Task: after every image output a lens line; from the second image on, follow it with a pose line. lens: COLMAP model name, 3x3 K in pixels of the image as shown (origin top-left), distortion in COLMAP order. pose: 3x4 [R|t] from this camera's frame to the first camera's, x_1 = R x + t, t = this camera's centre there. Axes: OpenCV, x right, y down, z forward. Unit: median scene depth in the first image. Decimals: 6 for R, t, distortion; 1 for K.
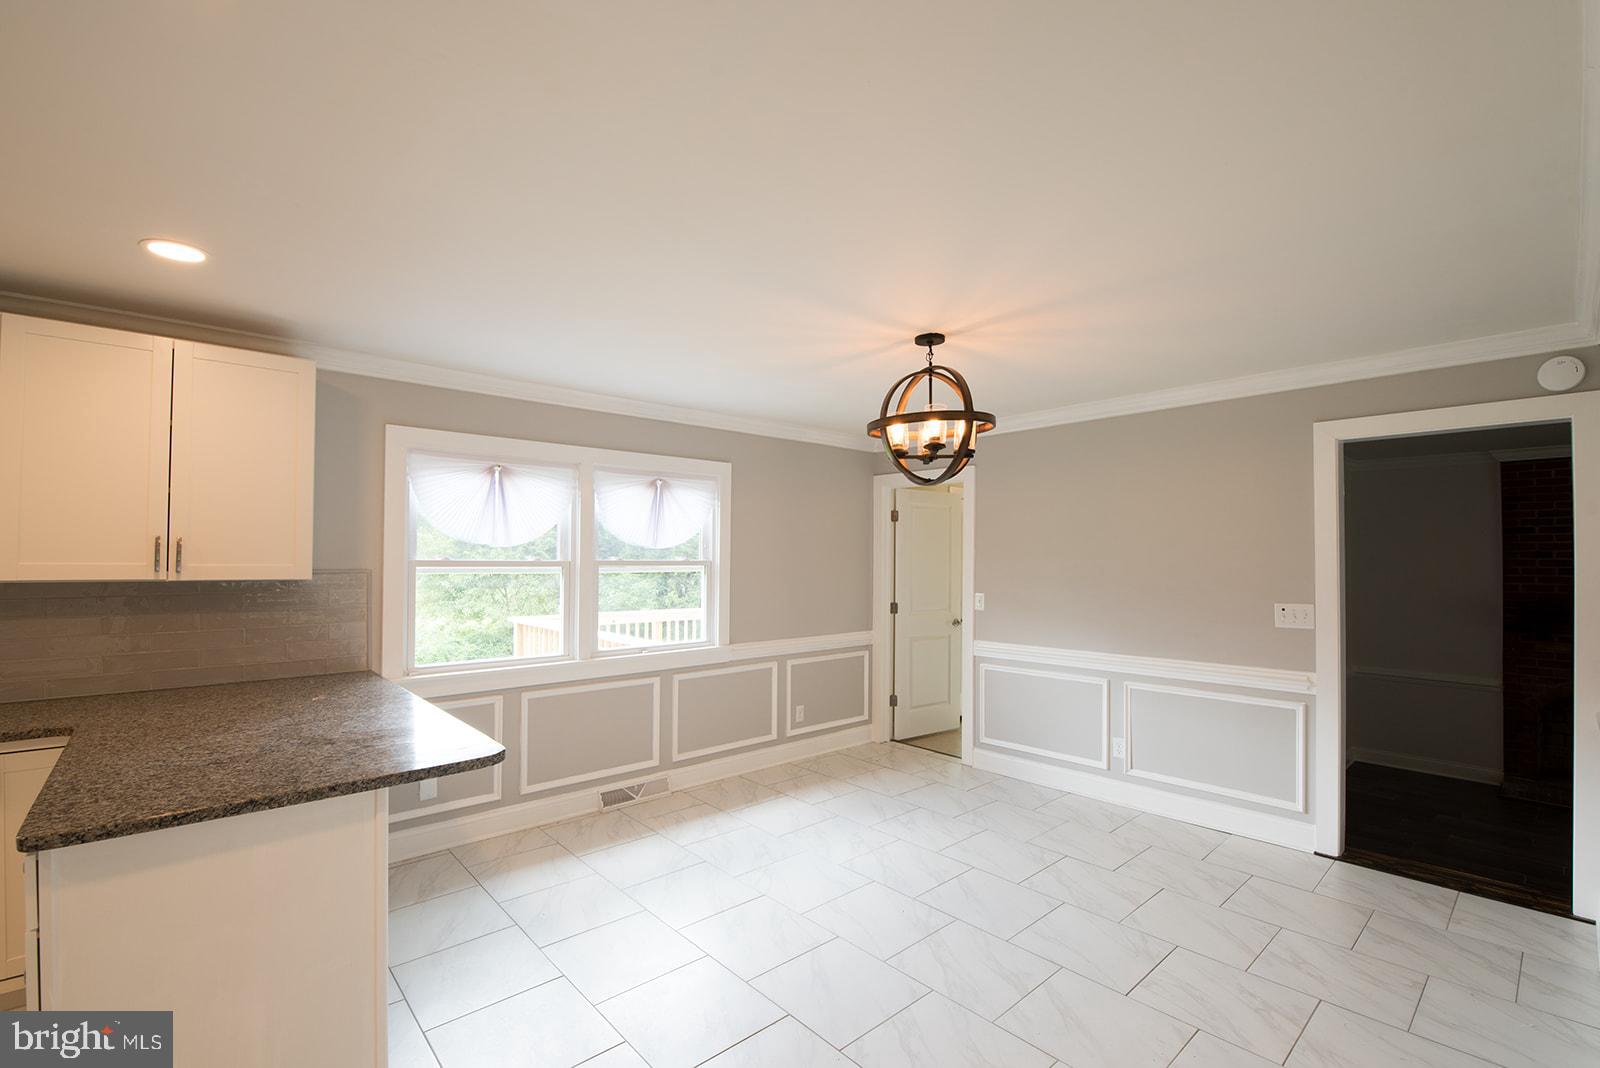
lens RADIAL K [[695.1, 0, 794.0], [0, 695.1, 549.7], [0, 0, 1]] dist [-0.020595, -0.000206]
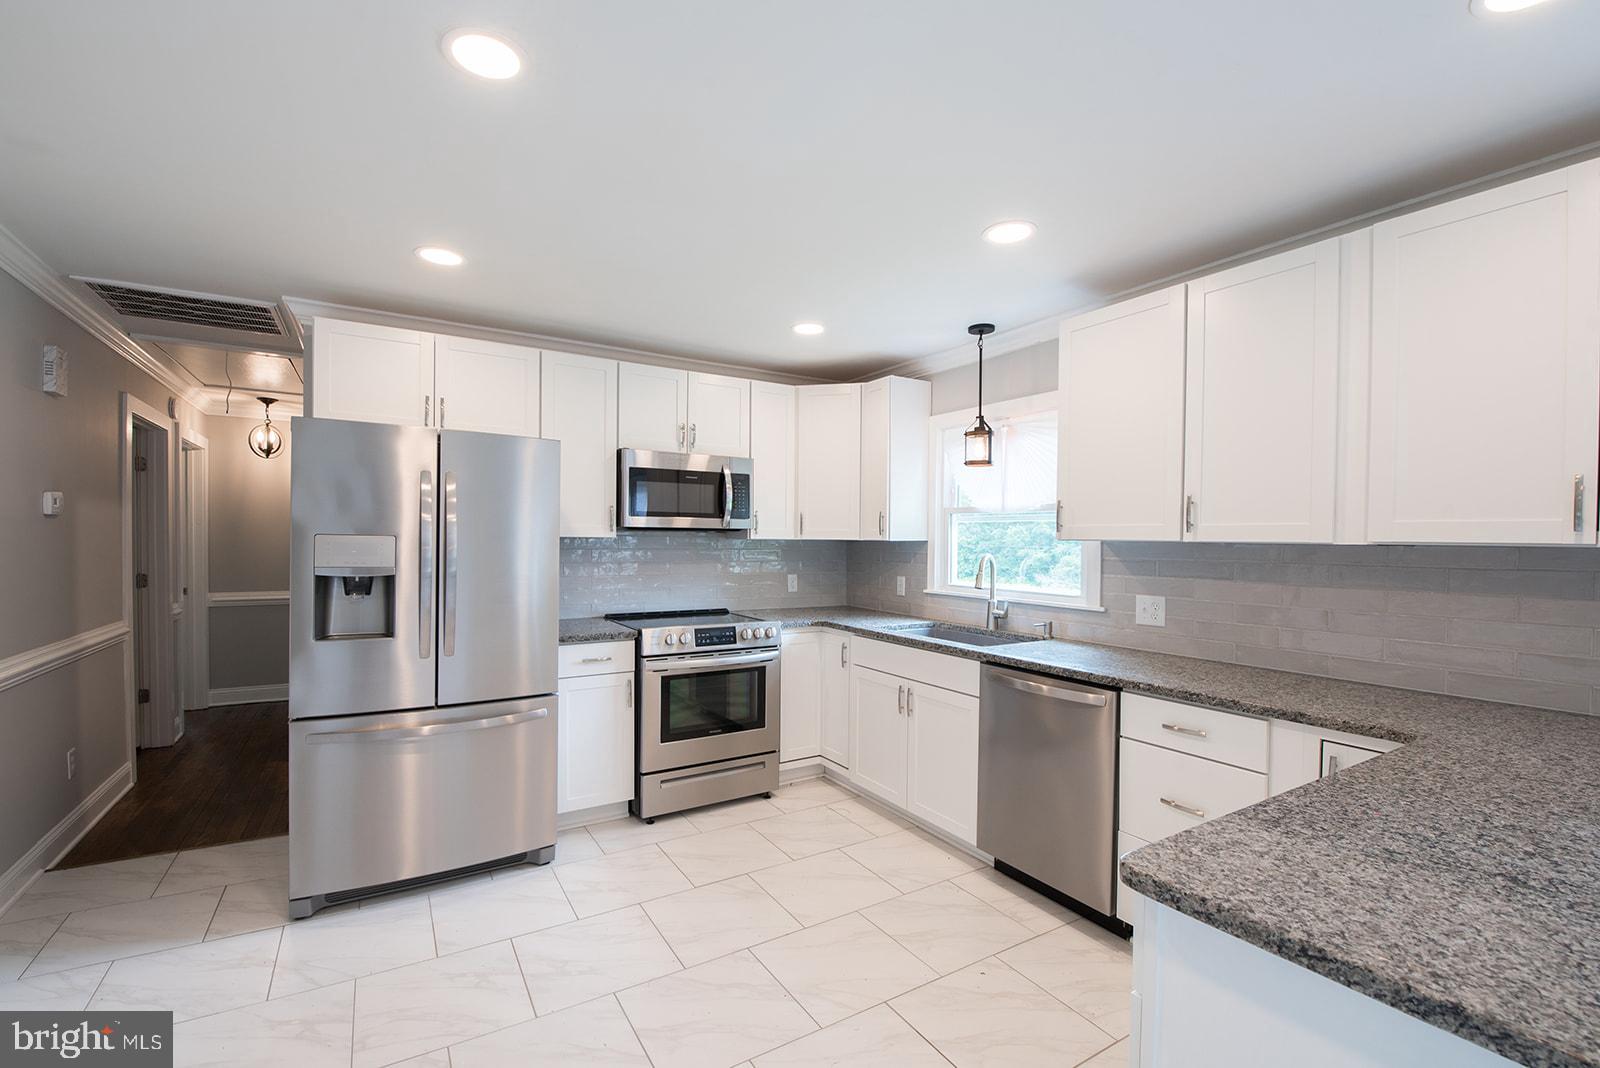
lens RADIAL K [[695.1, 0, 794.0], [0, 695.1, 549.7], [0, 0, 1]] dist [-0.020595, -0.000206]
pose [[-0.174037, 0.010359, -0.984685, -0.303570], [-0.002360, 0.999937, 0.010937, 0.072199], [0.984736, 0.004227, -0.174002, 0.665857]]
